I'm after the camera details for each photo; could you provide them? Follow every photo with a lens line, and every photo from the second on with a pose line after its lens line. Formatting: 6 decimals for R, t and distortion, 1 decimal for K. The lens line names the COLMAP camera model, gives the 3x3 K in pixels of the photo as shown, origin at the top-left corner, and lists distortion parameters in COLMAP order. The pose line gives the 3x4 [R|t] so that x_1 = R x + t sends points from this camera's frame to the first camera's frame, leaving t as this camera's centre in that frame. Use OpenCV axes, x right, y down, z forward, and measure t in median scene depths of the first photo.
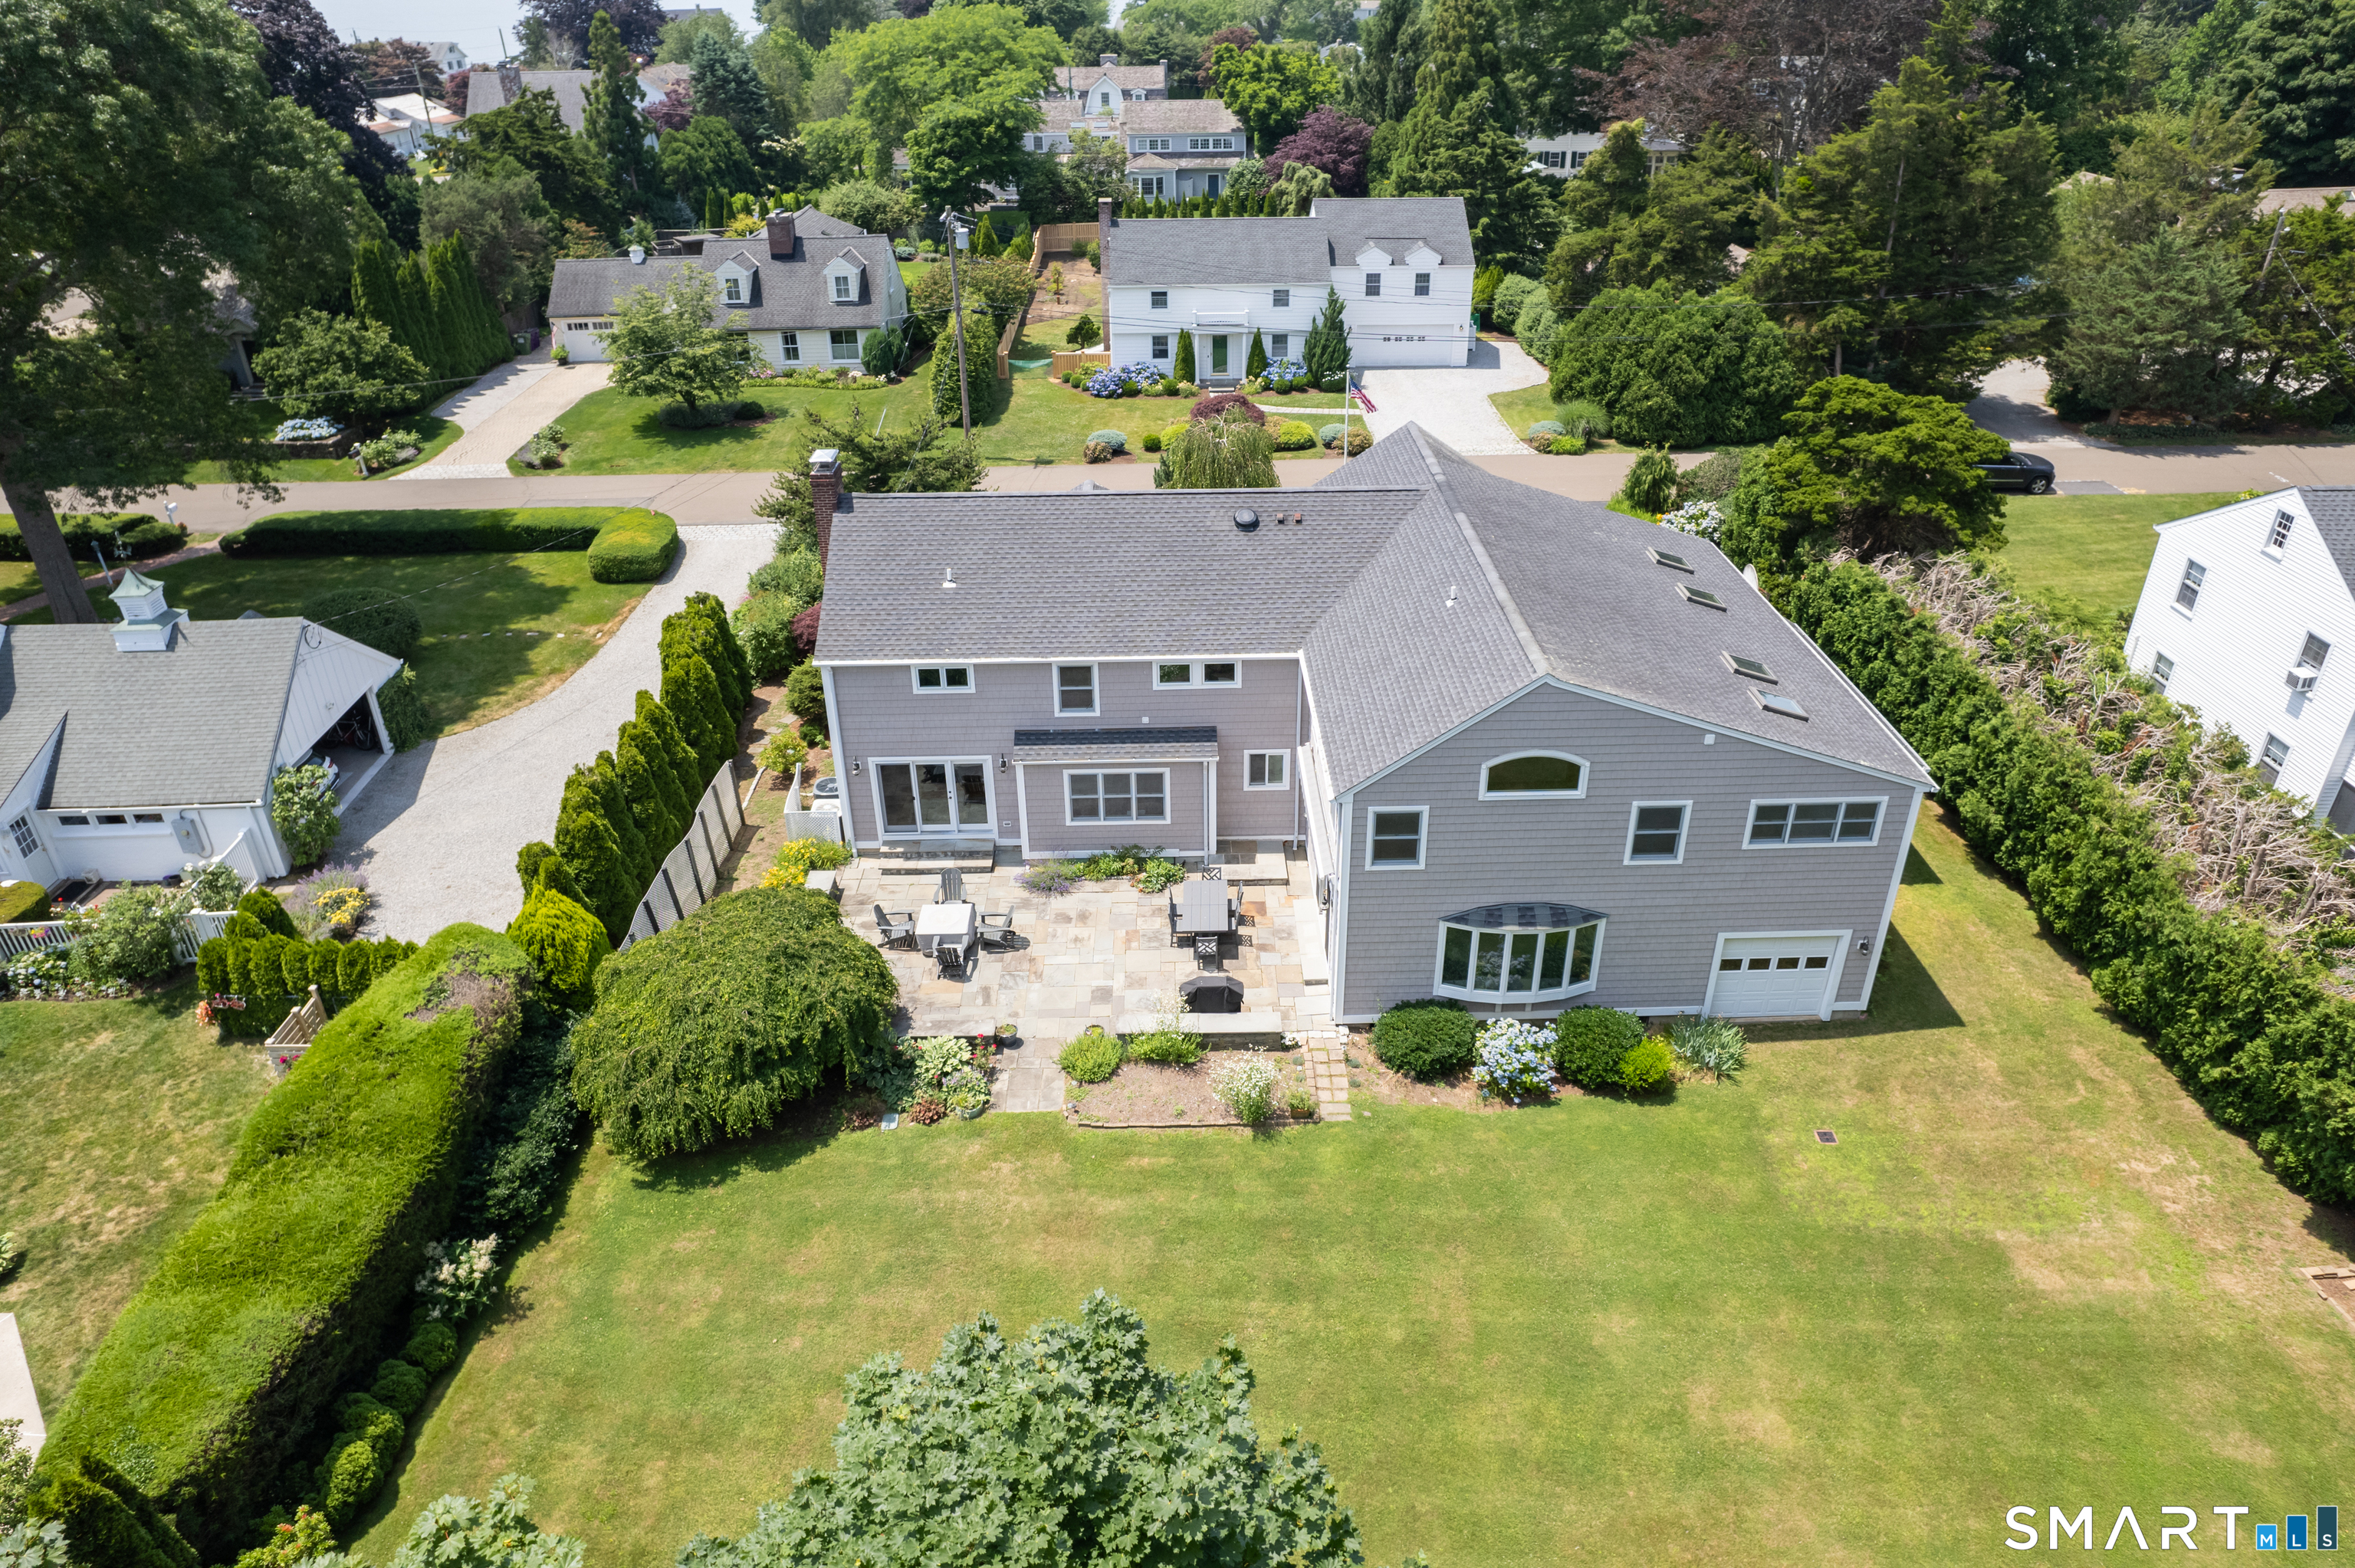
lens RADIAL K [[1503.5, 0, 1186.8], [0, 1503.5, 776.1], [0, 0, 1]] dist [-0.074307, 0.063611]
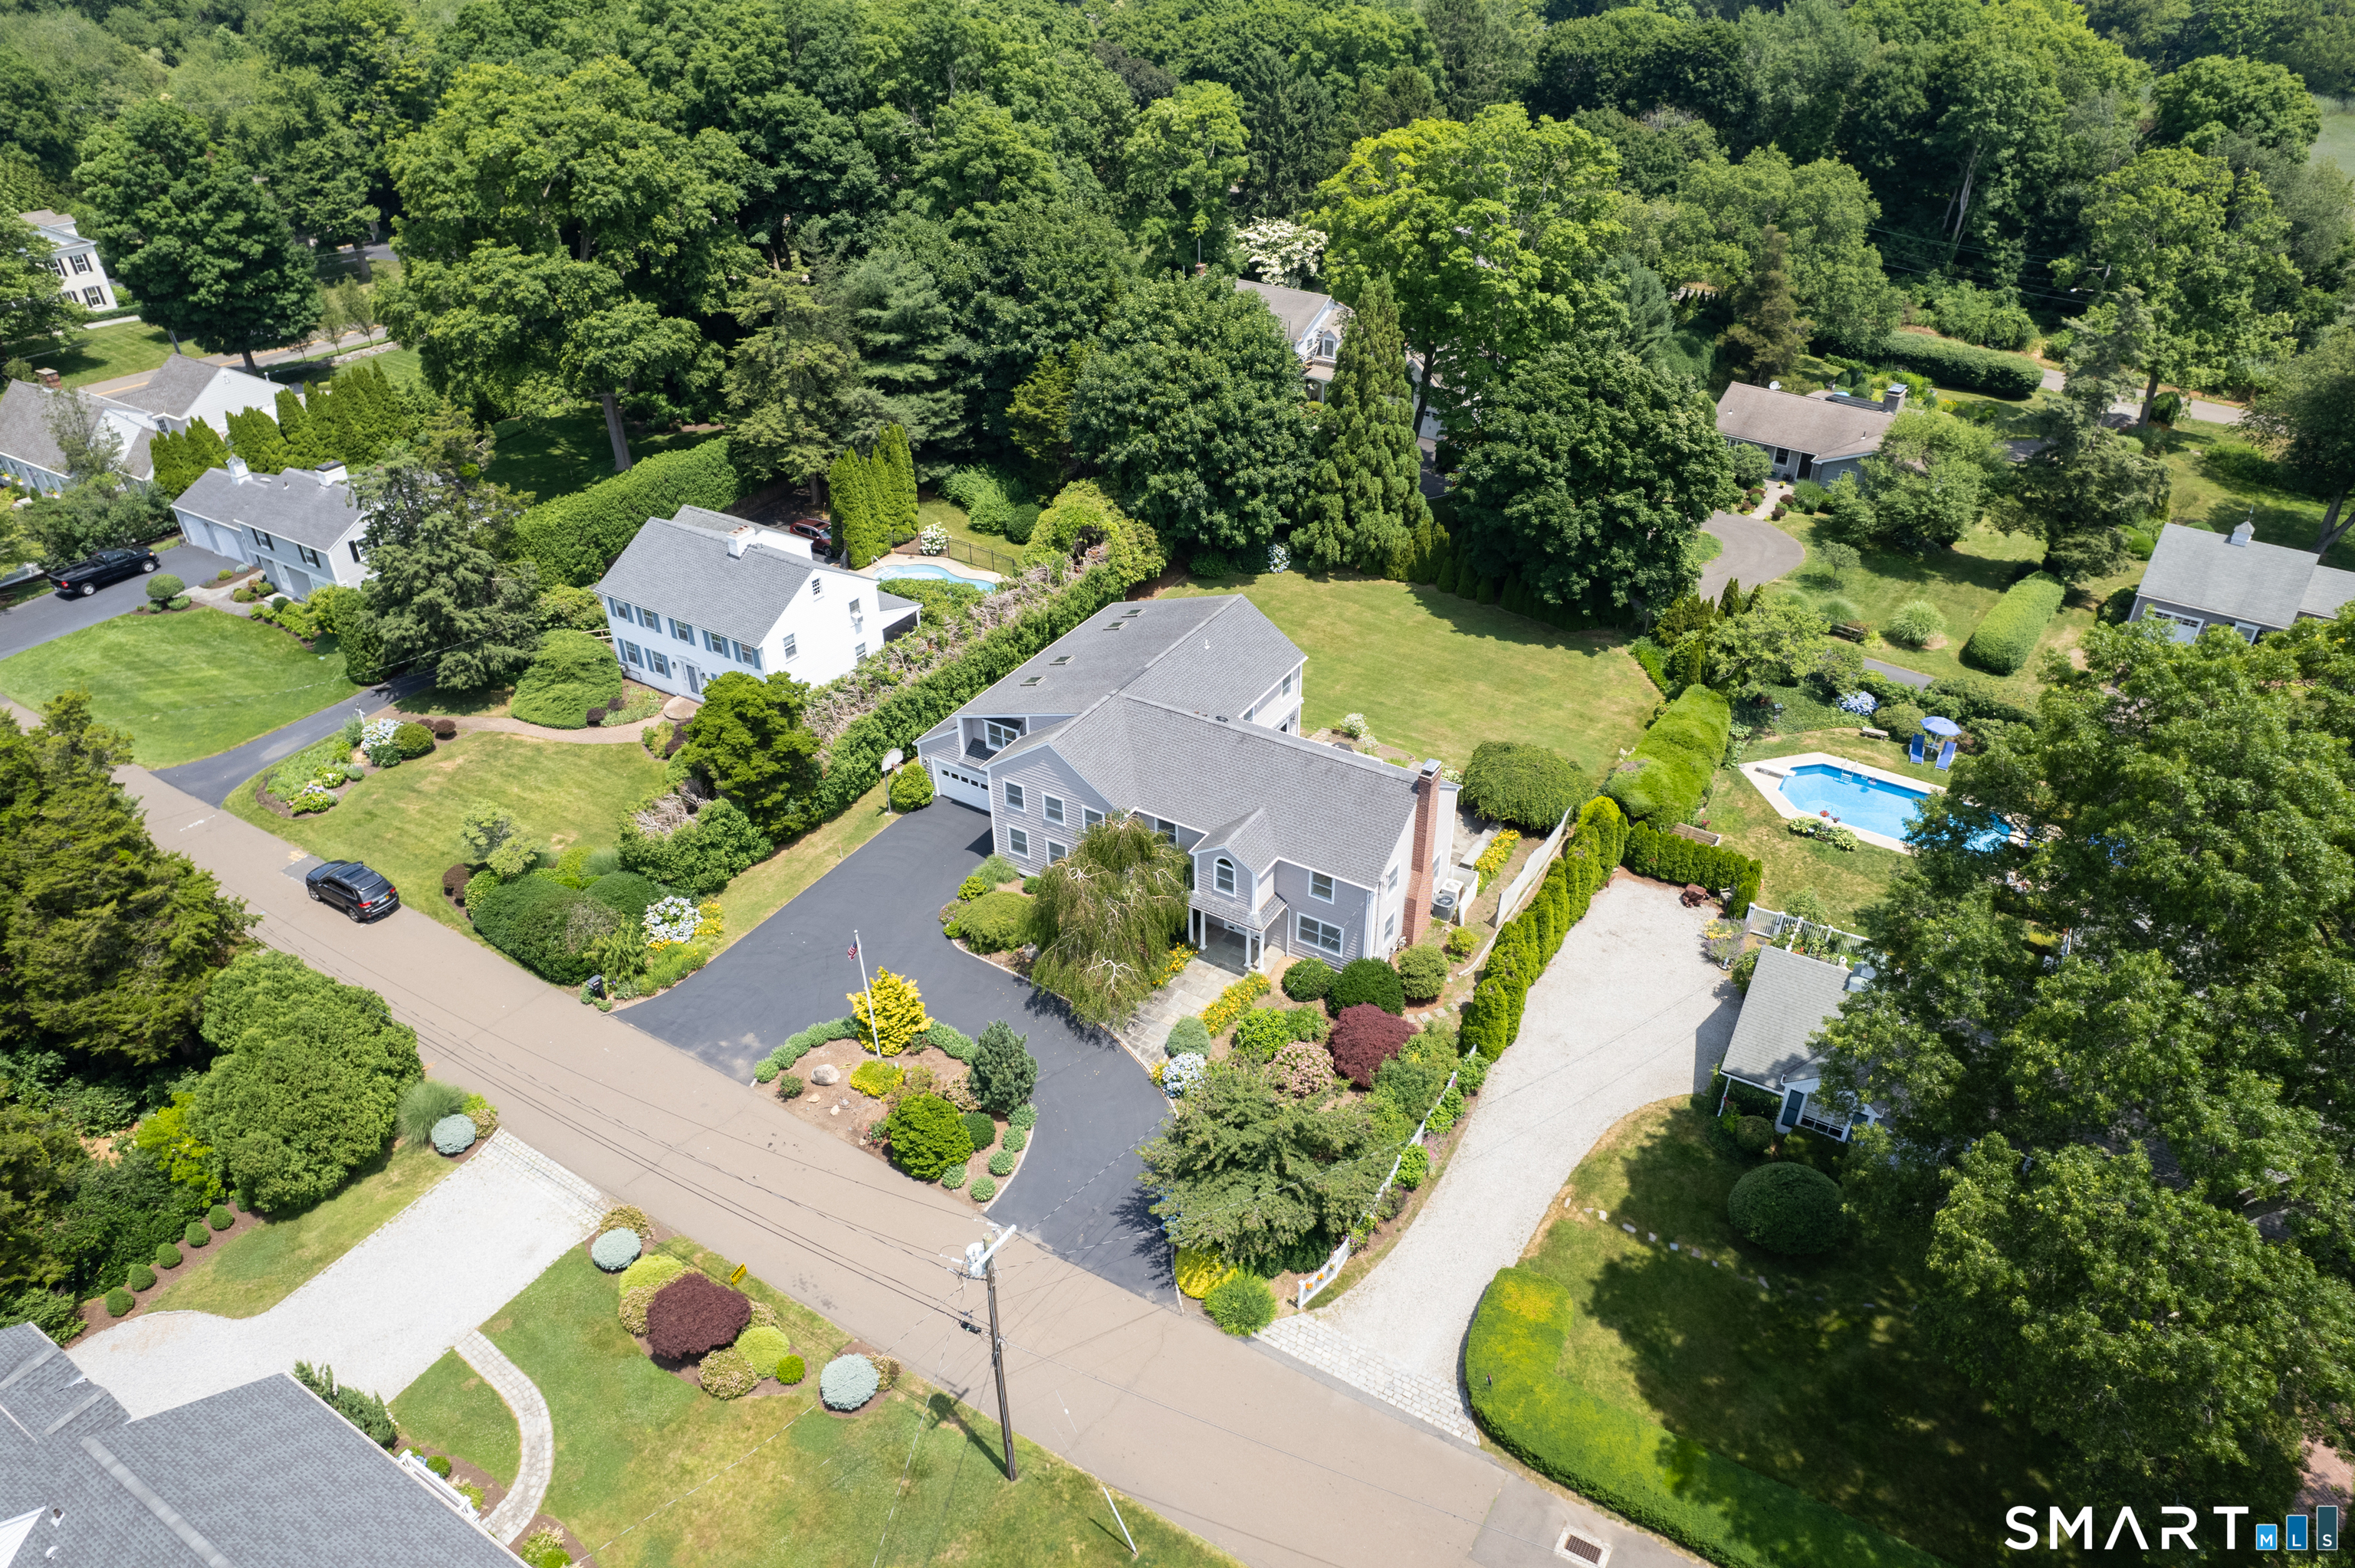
lens RADIAL K [[1503.5, 0, 1186.8], [0, 1503.5, 776.1], [0, 0, 1]] dist [-0.074307, 0.063611]
pose [[-0.843869, -0.277487, 0.459223, -0.784122], [0.275983, 0.509498, 0.815013, -1.650445], [-0.460128, 0.814502, -0.353368, 1.745408]]
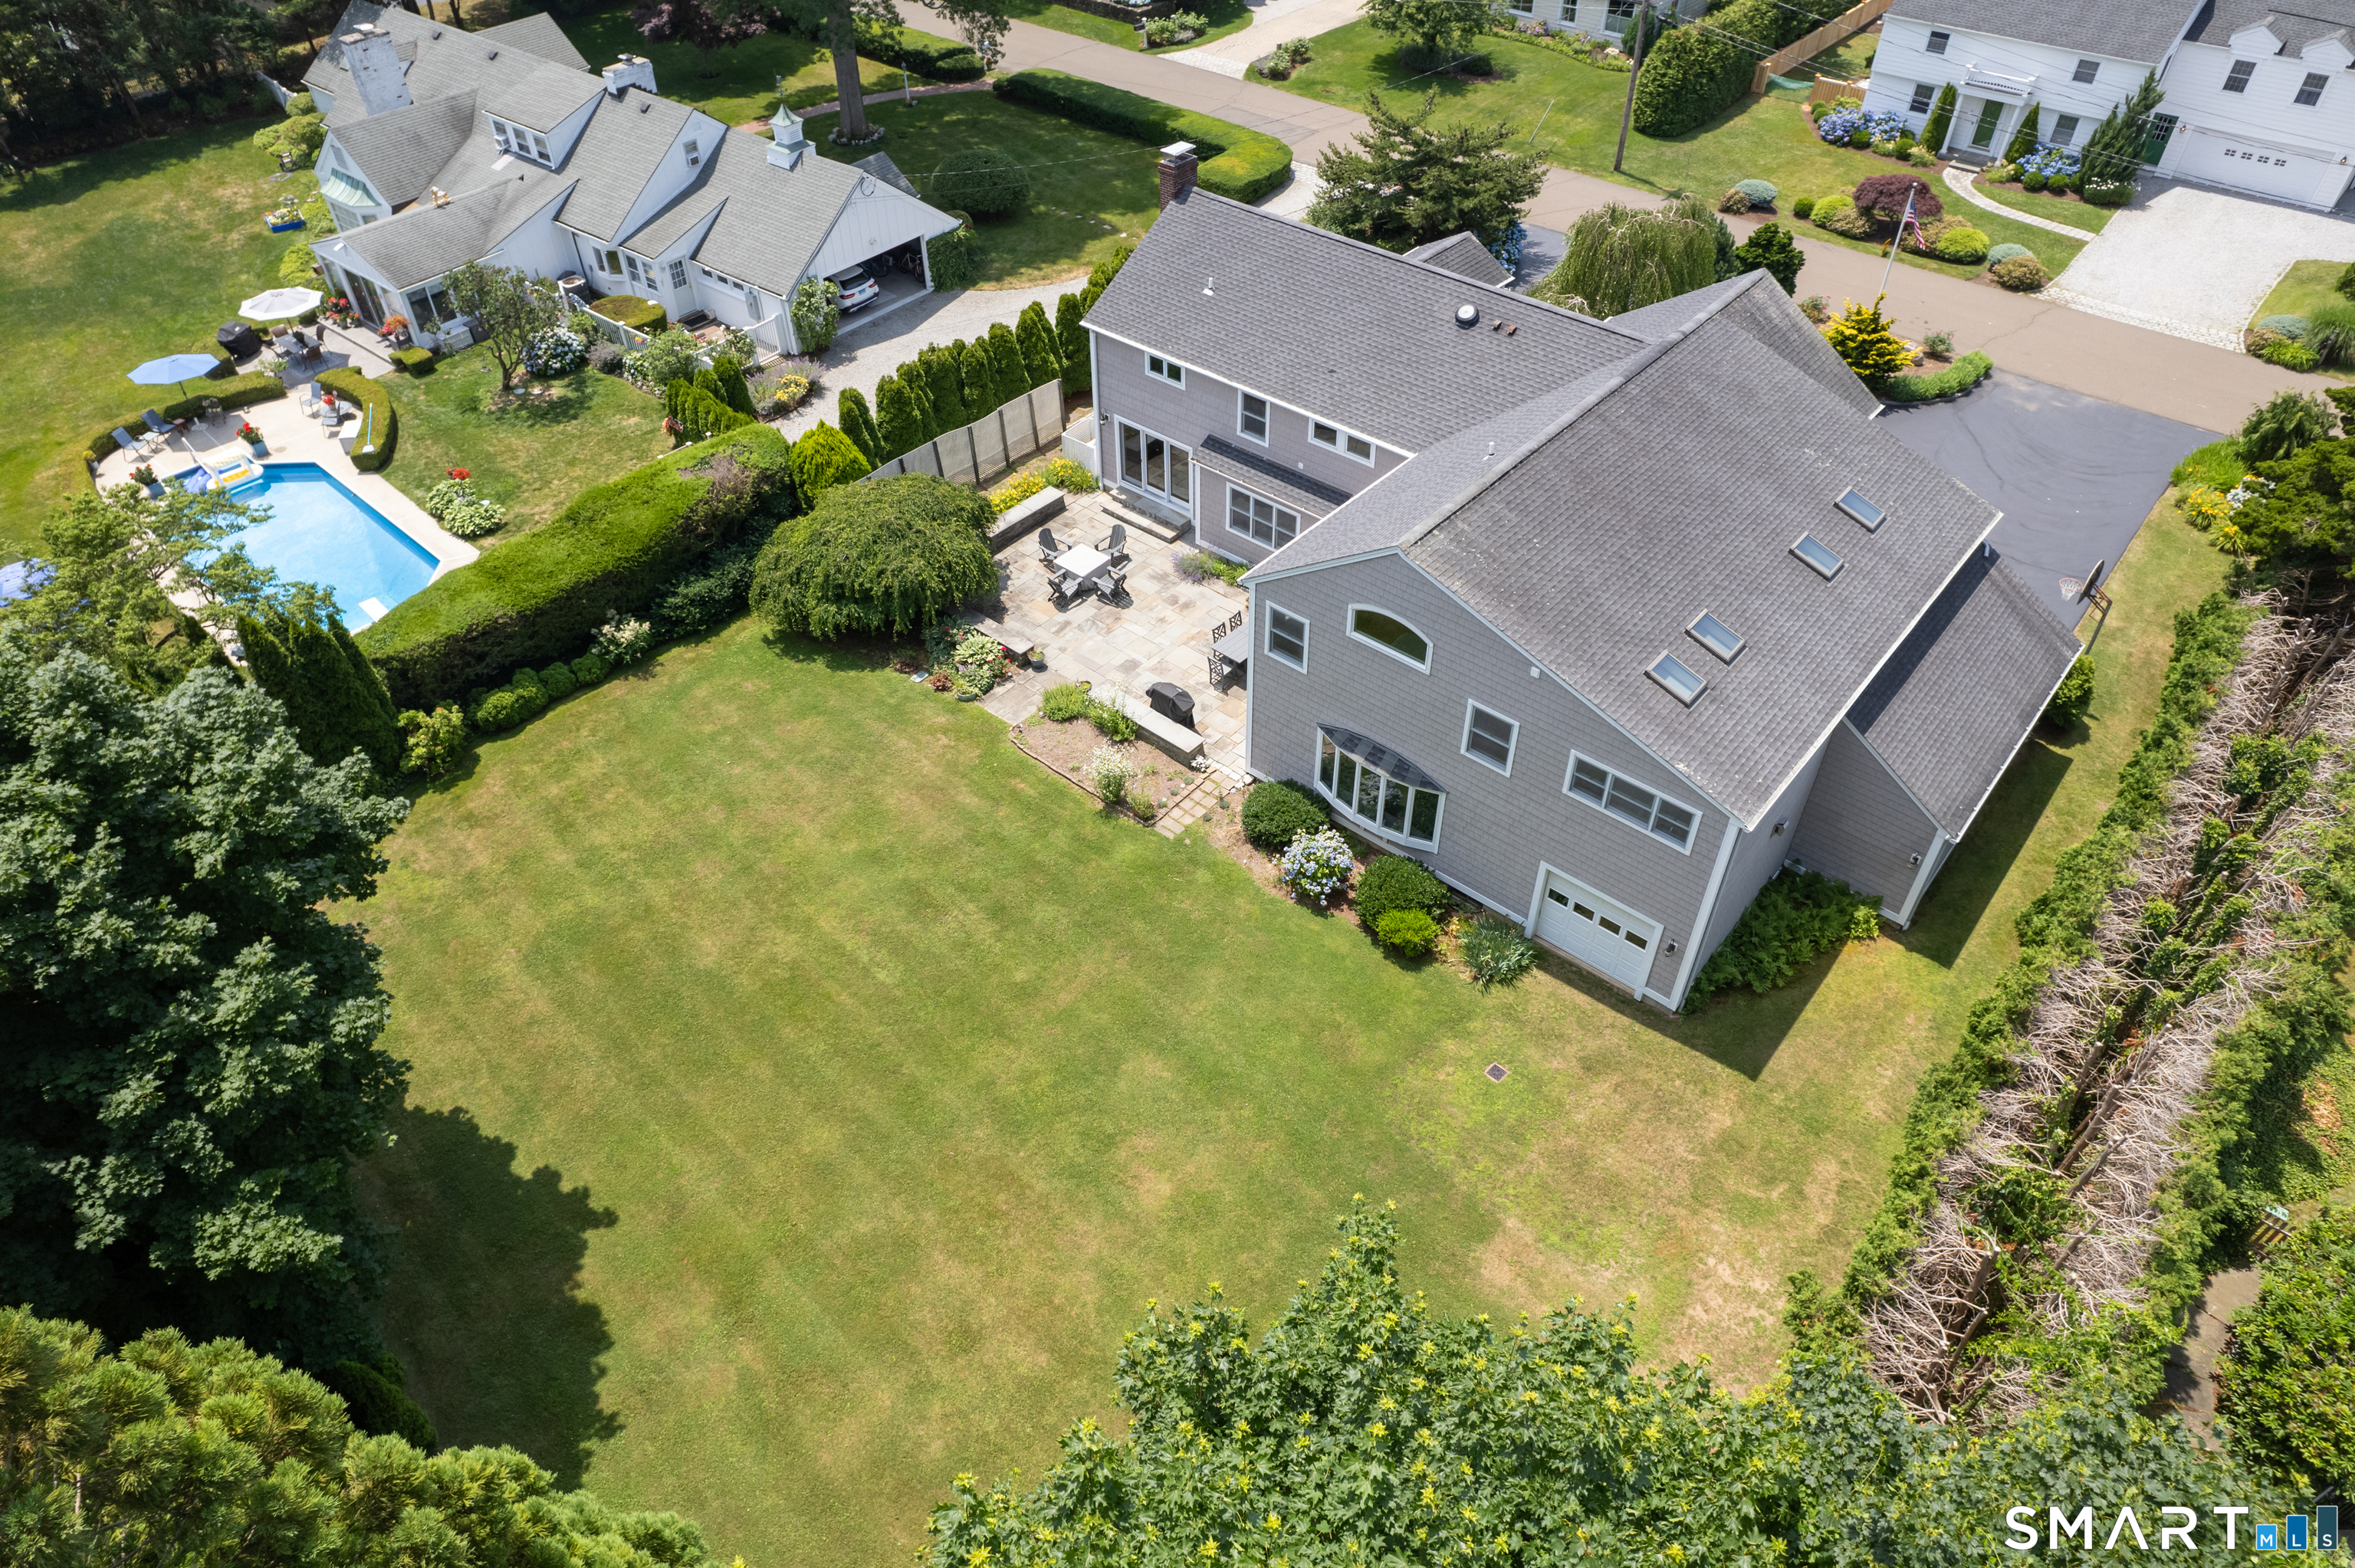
lens RADIAL K [[1503.5, 0, 1186.8], [0, 1503.5, 776.1], [0, 0, 1]] dist [-0.074307, 0.063611]
pose [[0.748303, 0.455465, -0.482280, 0.537263], [-0.325871, 0.885655, 0.330792, -0.169759], [0.577798, -0.090371, 0.811161, 0.036935]]
